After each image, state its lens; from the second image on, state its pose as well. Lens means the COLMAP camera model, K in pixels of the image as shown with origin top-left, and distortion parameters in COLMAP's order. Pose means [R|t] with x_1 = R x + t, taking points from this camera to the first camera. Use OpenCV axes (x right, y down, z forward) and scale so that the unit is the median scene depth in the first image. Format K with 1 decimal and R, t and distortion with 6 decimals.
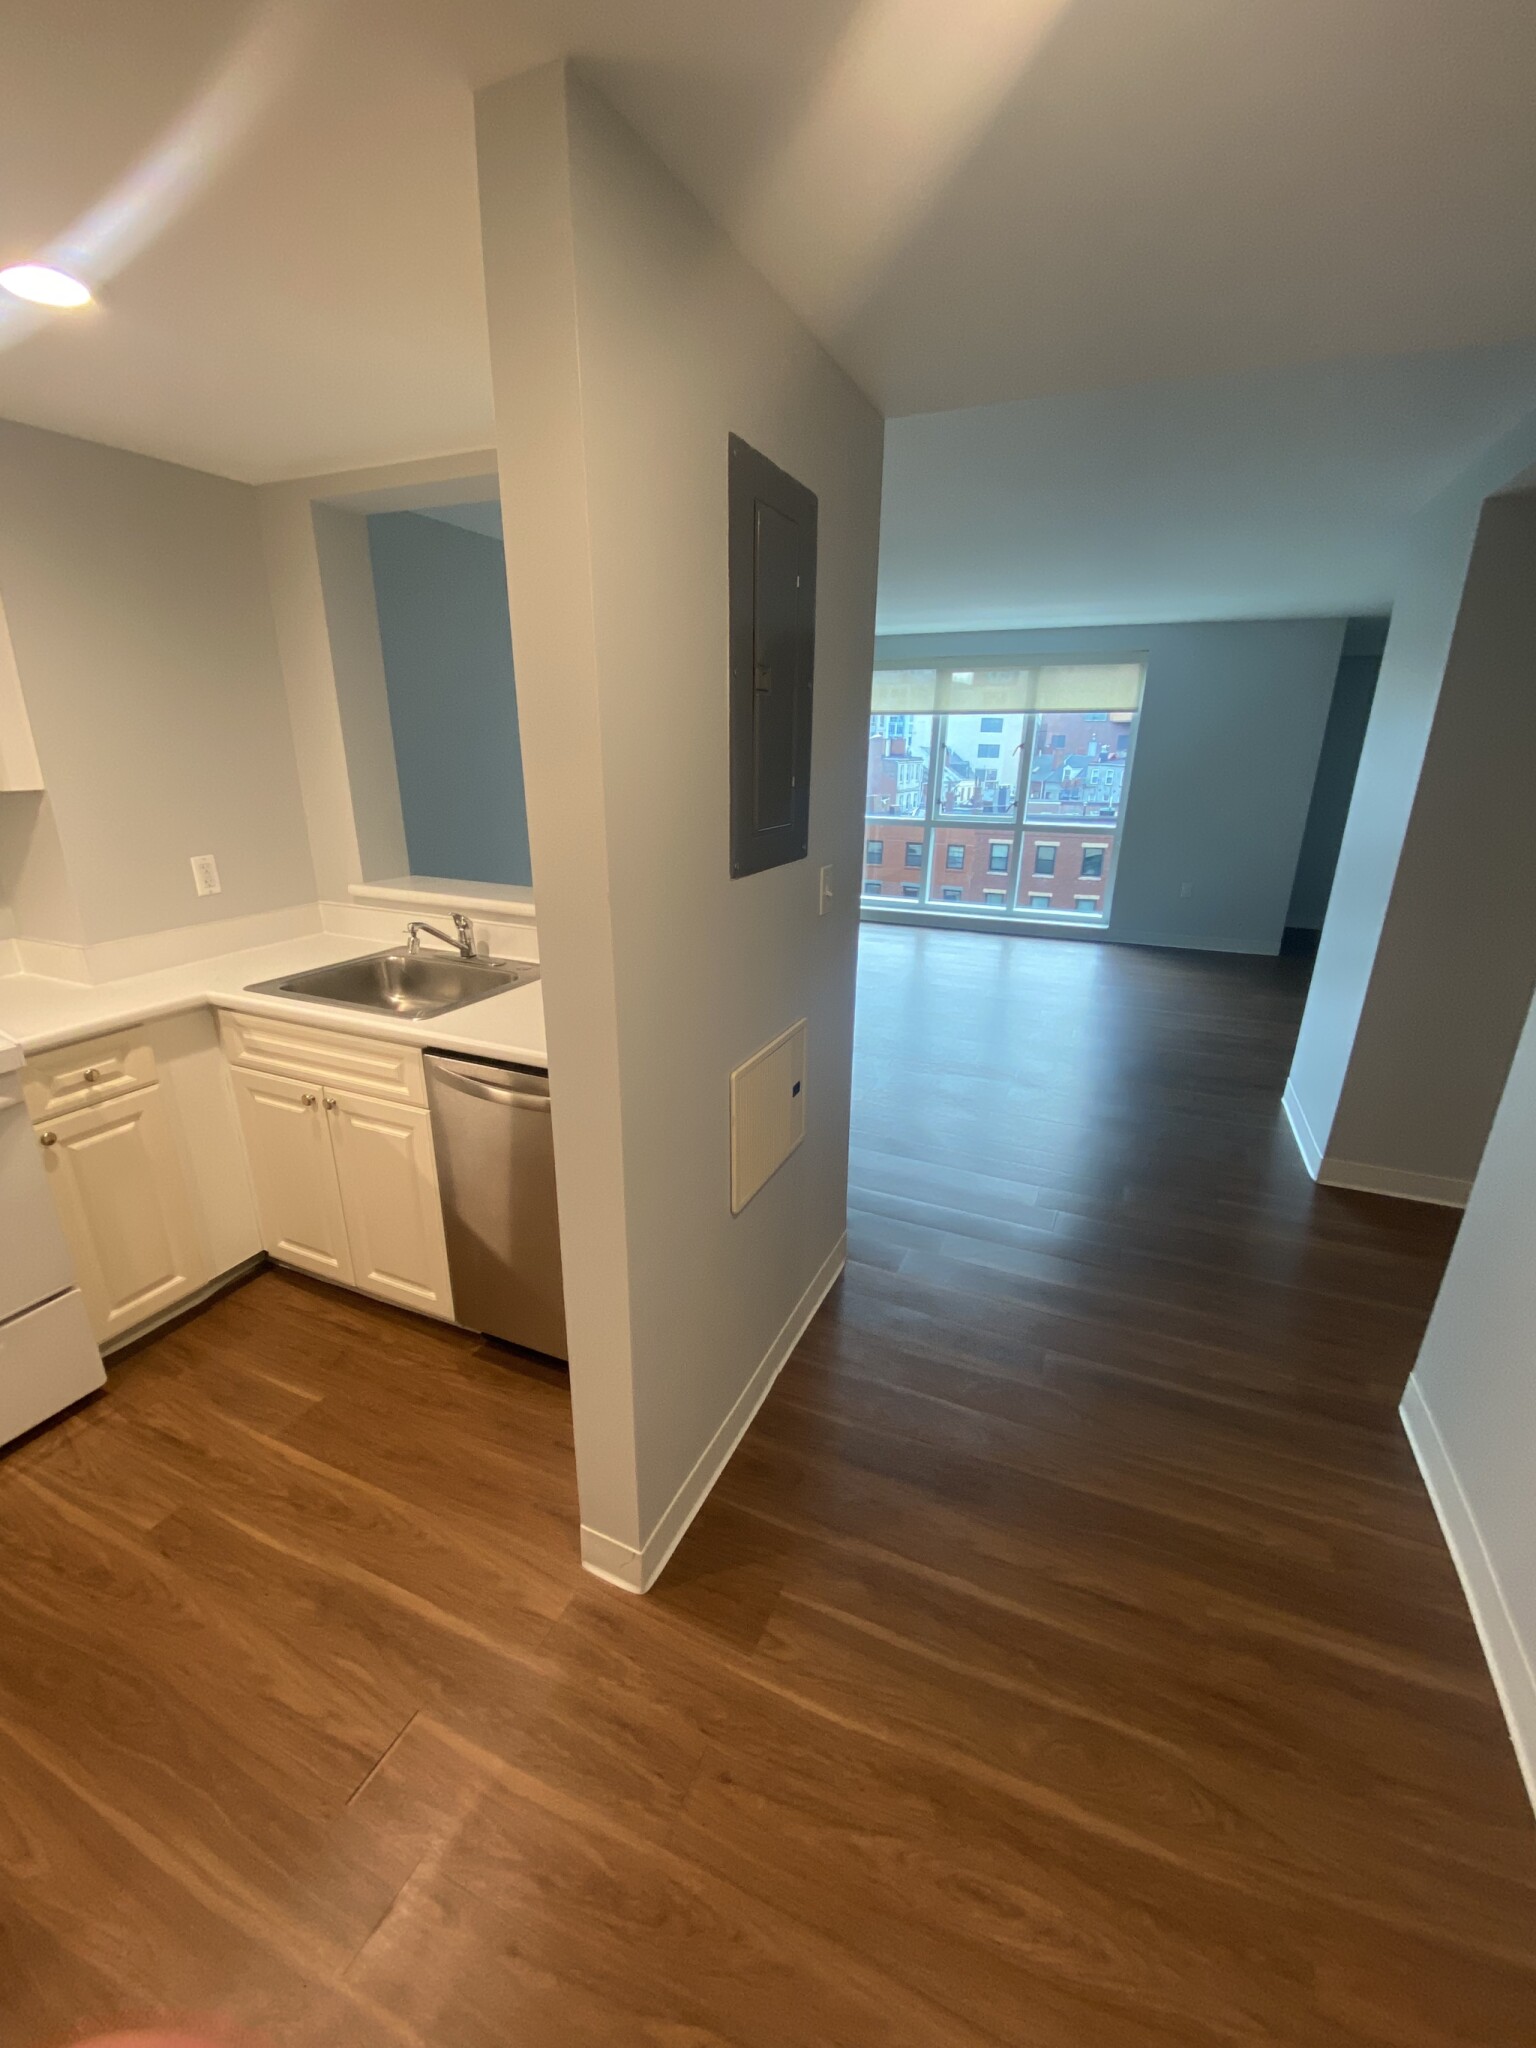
lens RADIAL K [[814.2, 0, 774.0], [0, 814.2, 1031.7], [0, 0, 1]] dist [-0.019553, -0.001782]
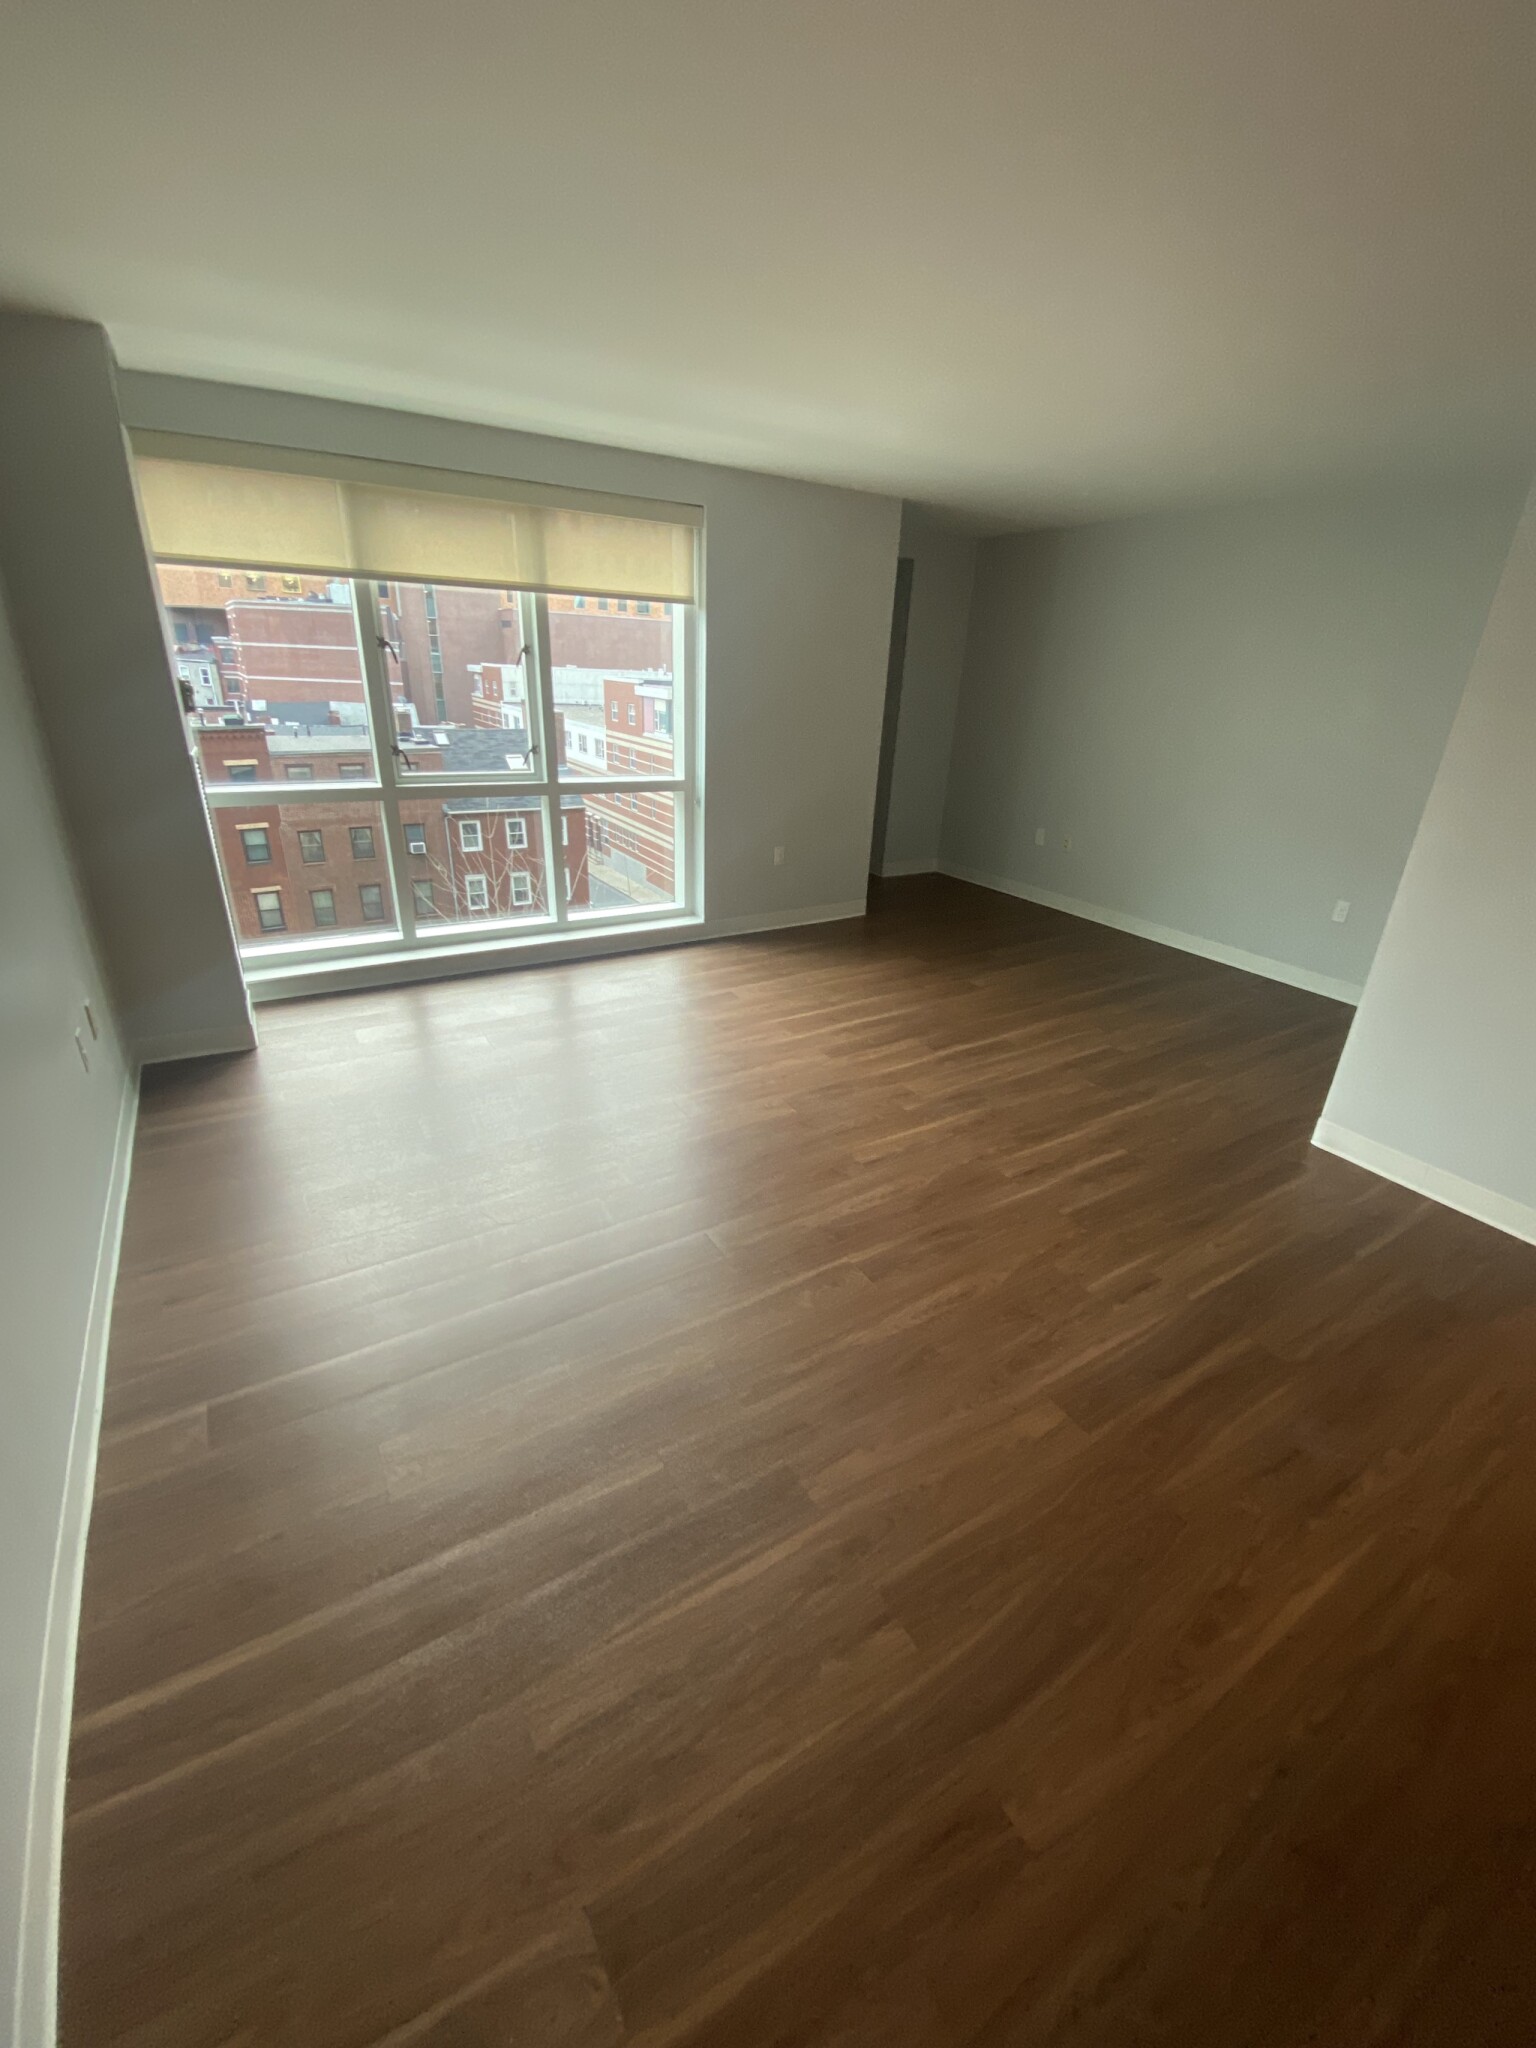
lens RADIAL K [[814.2, 0, 773.7], [0, 814.2, 1032.4], [0, 0, 1]] dist [-0.019553, -0.001782]
pose [[0.549437, -0.321658, 0.771139, -0.126806], [0.231349, 0.945411, 0.229513, -0.170068], [-0.802868, 0.052300, 0.593859, 0.485196]]
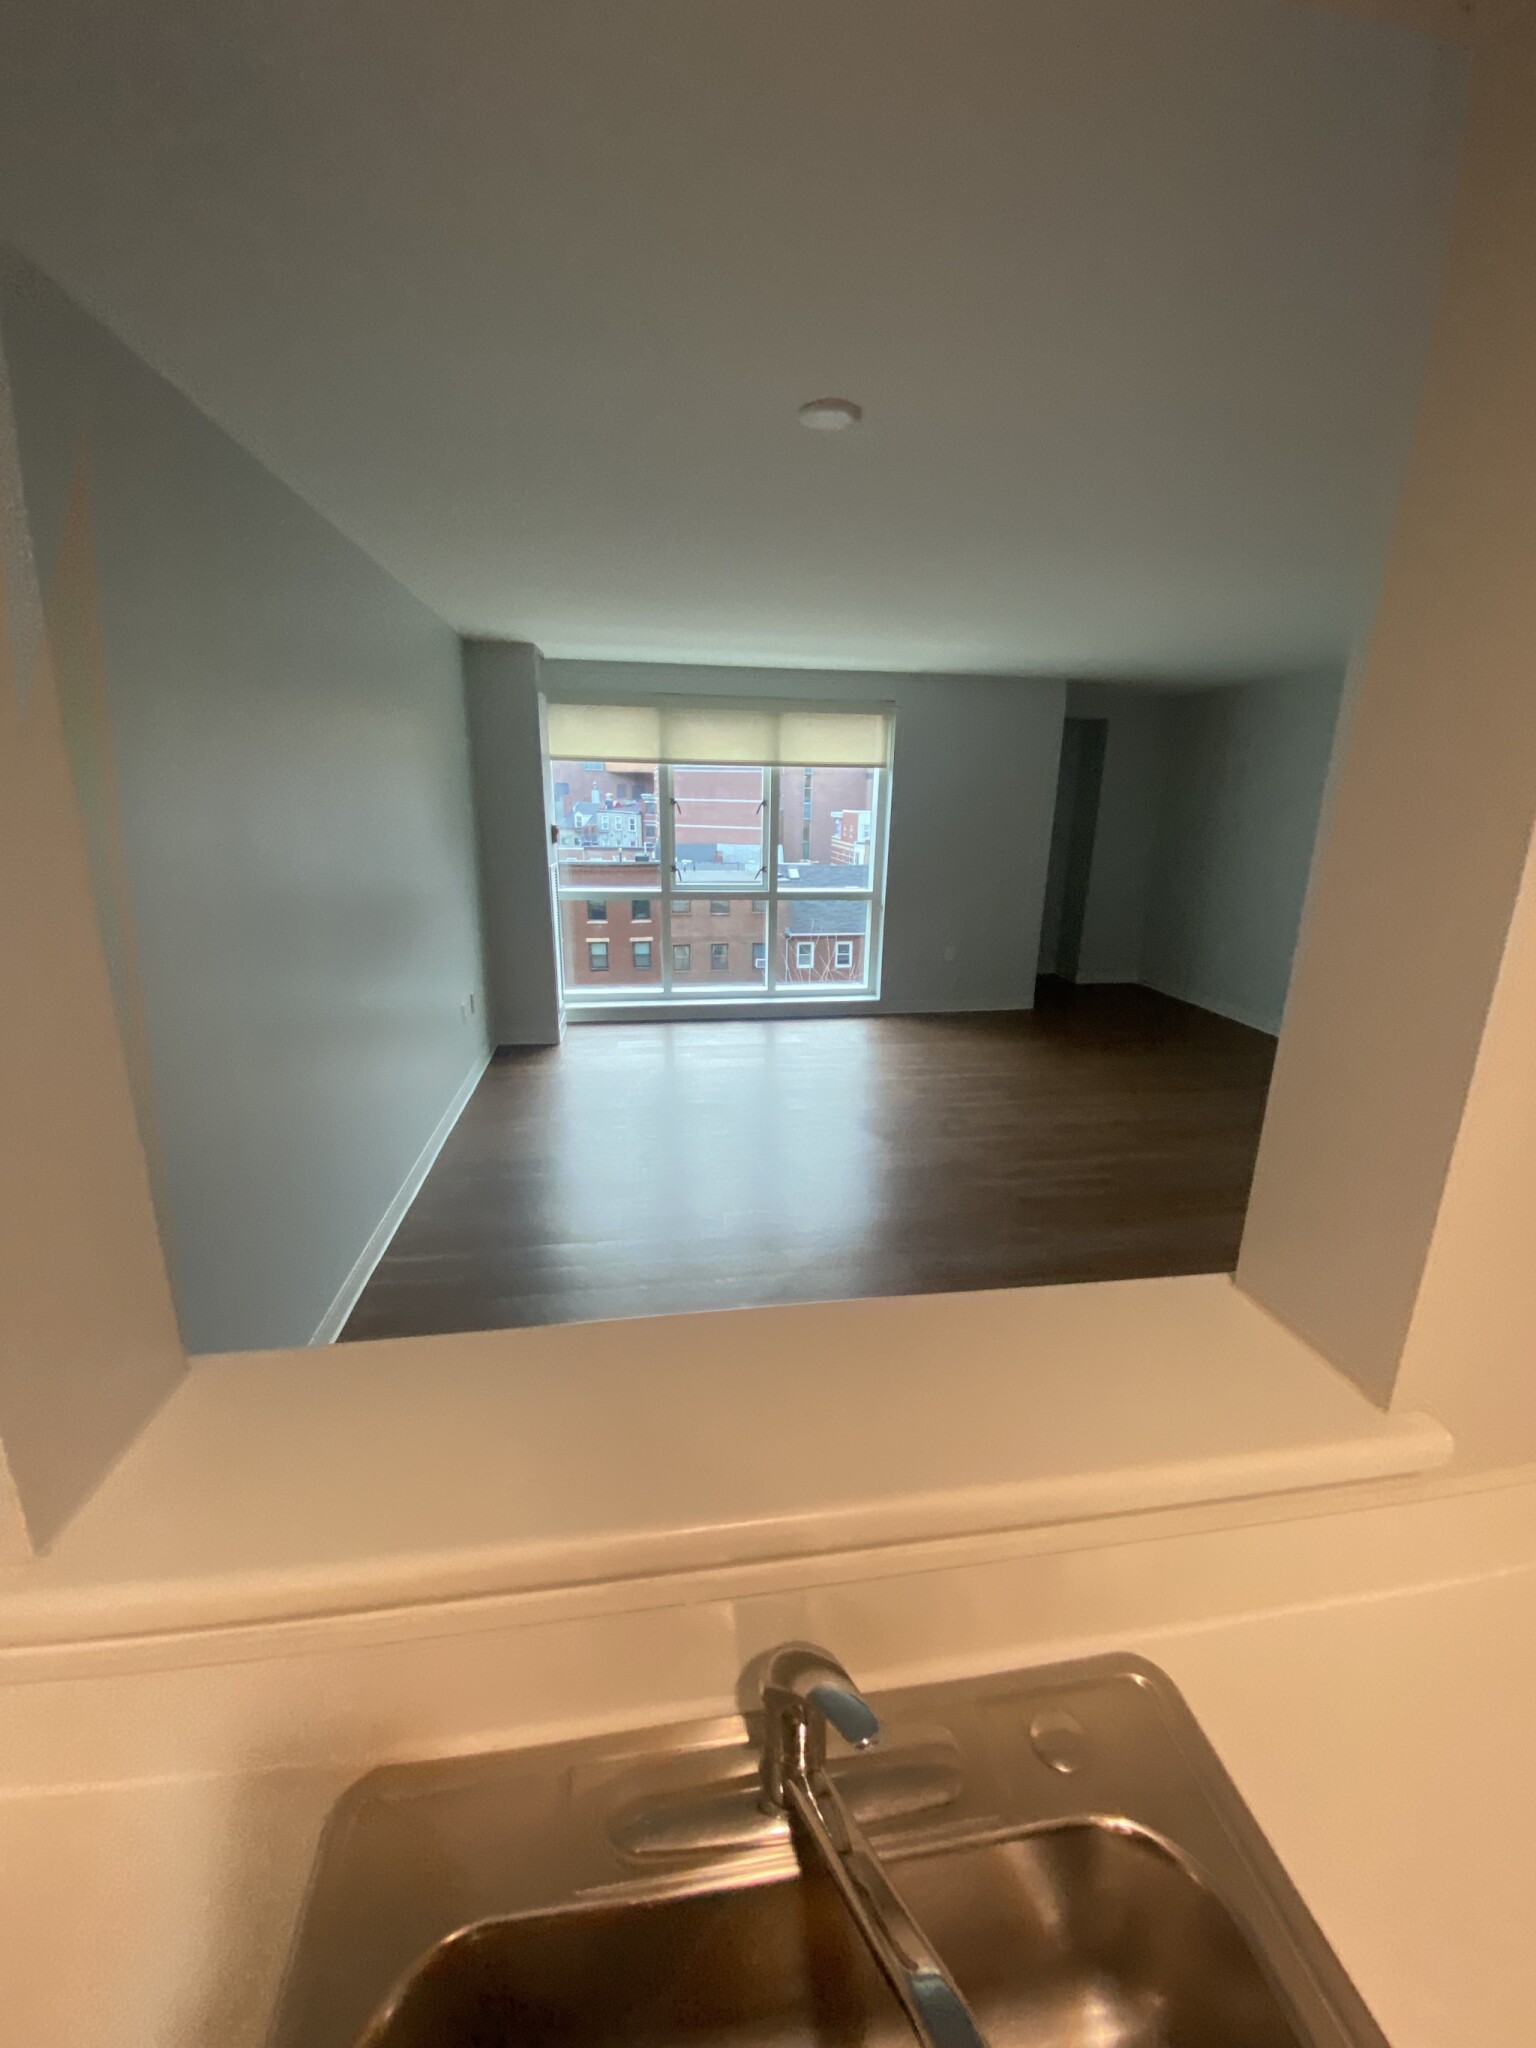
lens RADIAL K [[814.2, 0, 768.4], [0, 814.2, 1028.2], [0, 0, 1]] dist [-0.019553, -0.001782]
pose [[0.841634, -0.136081, 0.522623, -0.161898], [0.165292, 0.986200, -0.009400, -0.099178], [-0.514132, 0.094297, 0.852512, 0.262990]]
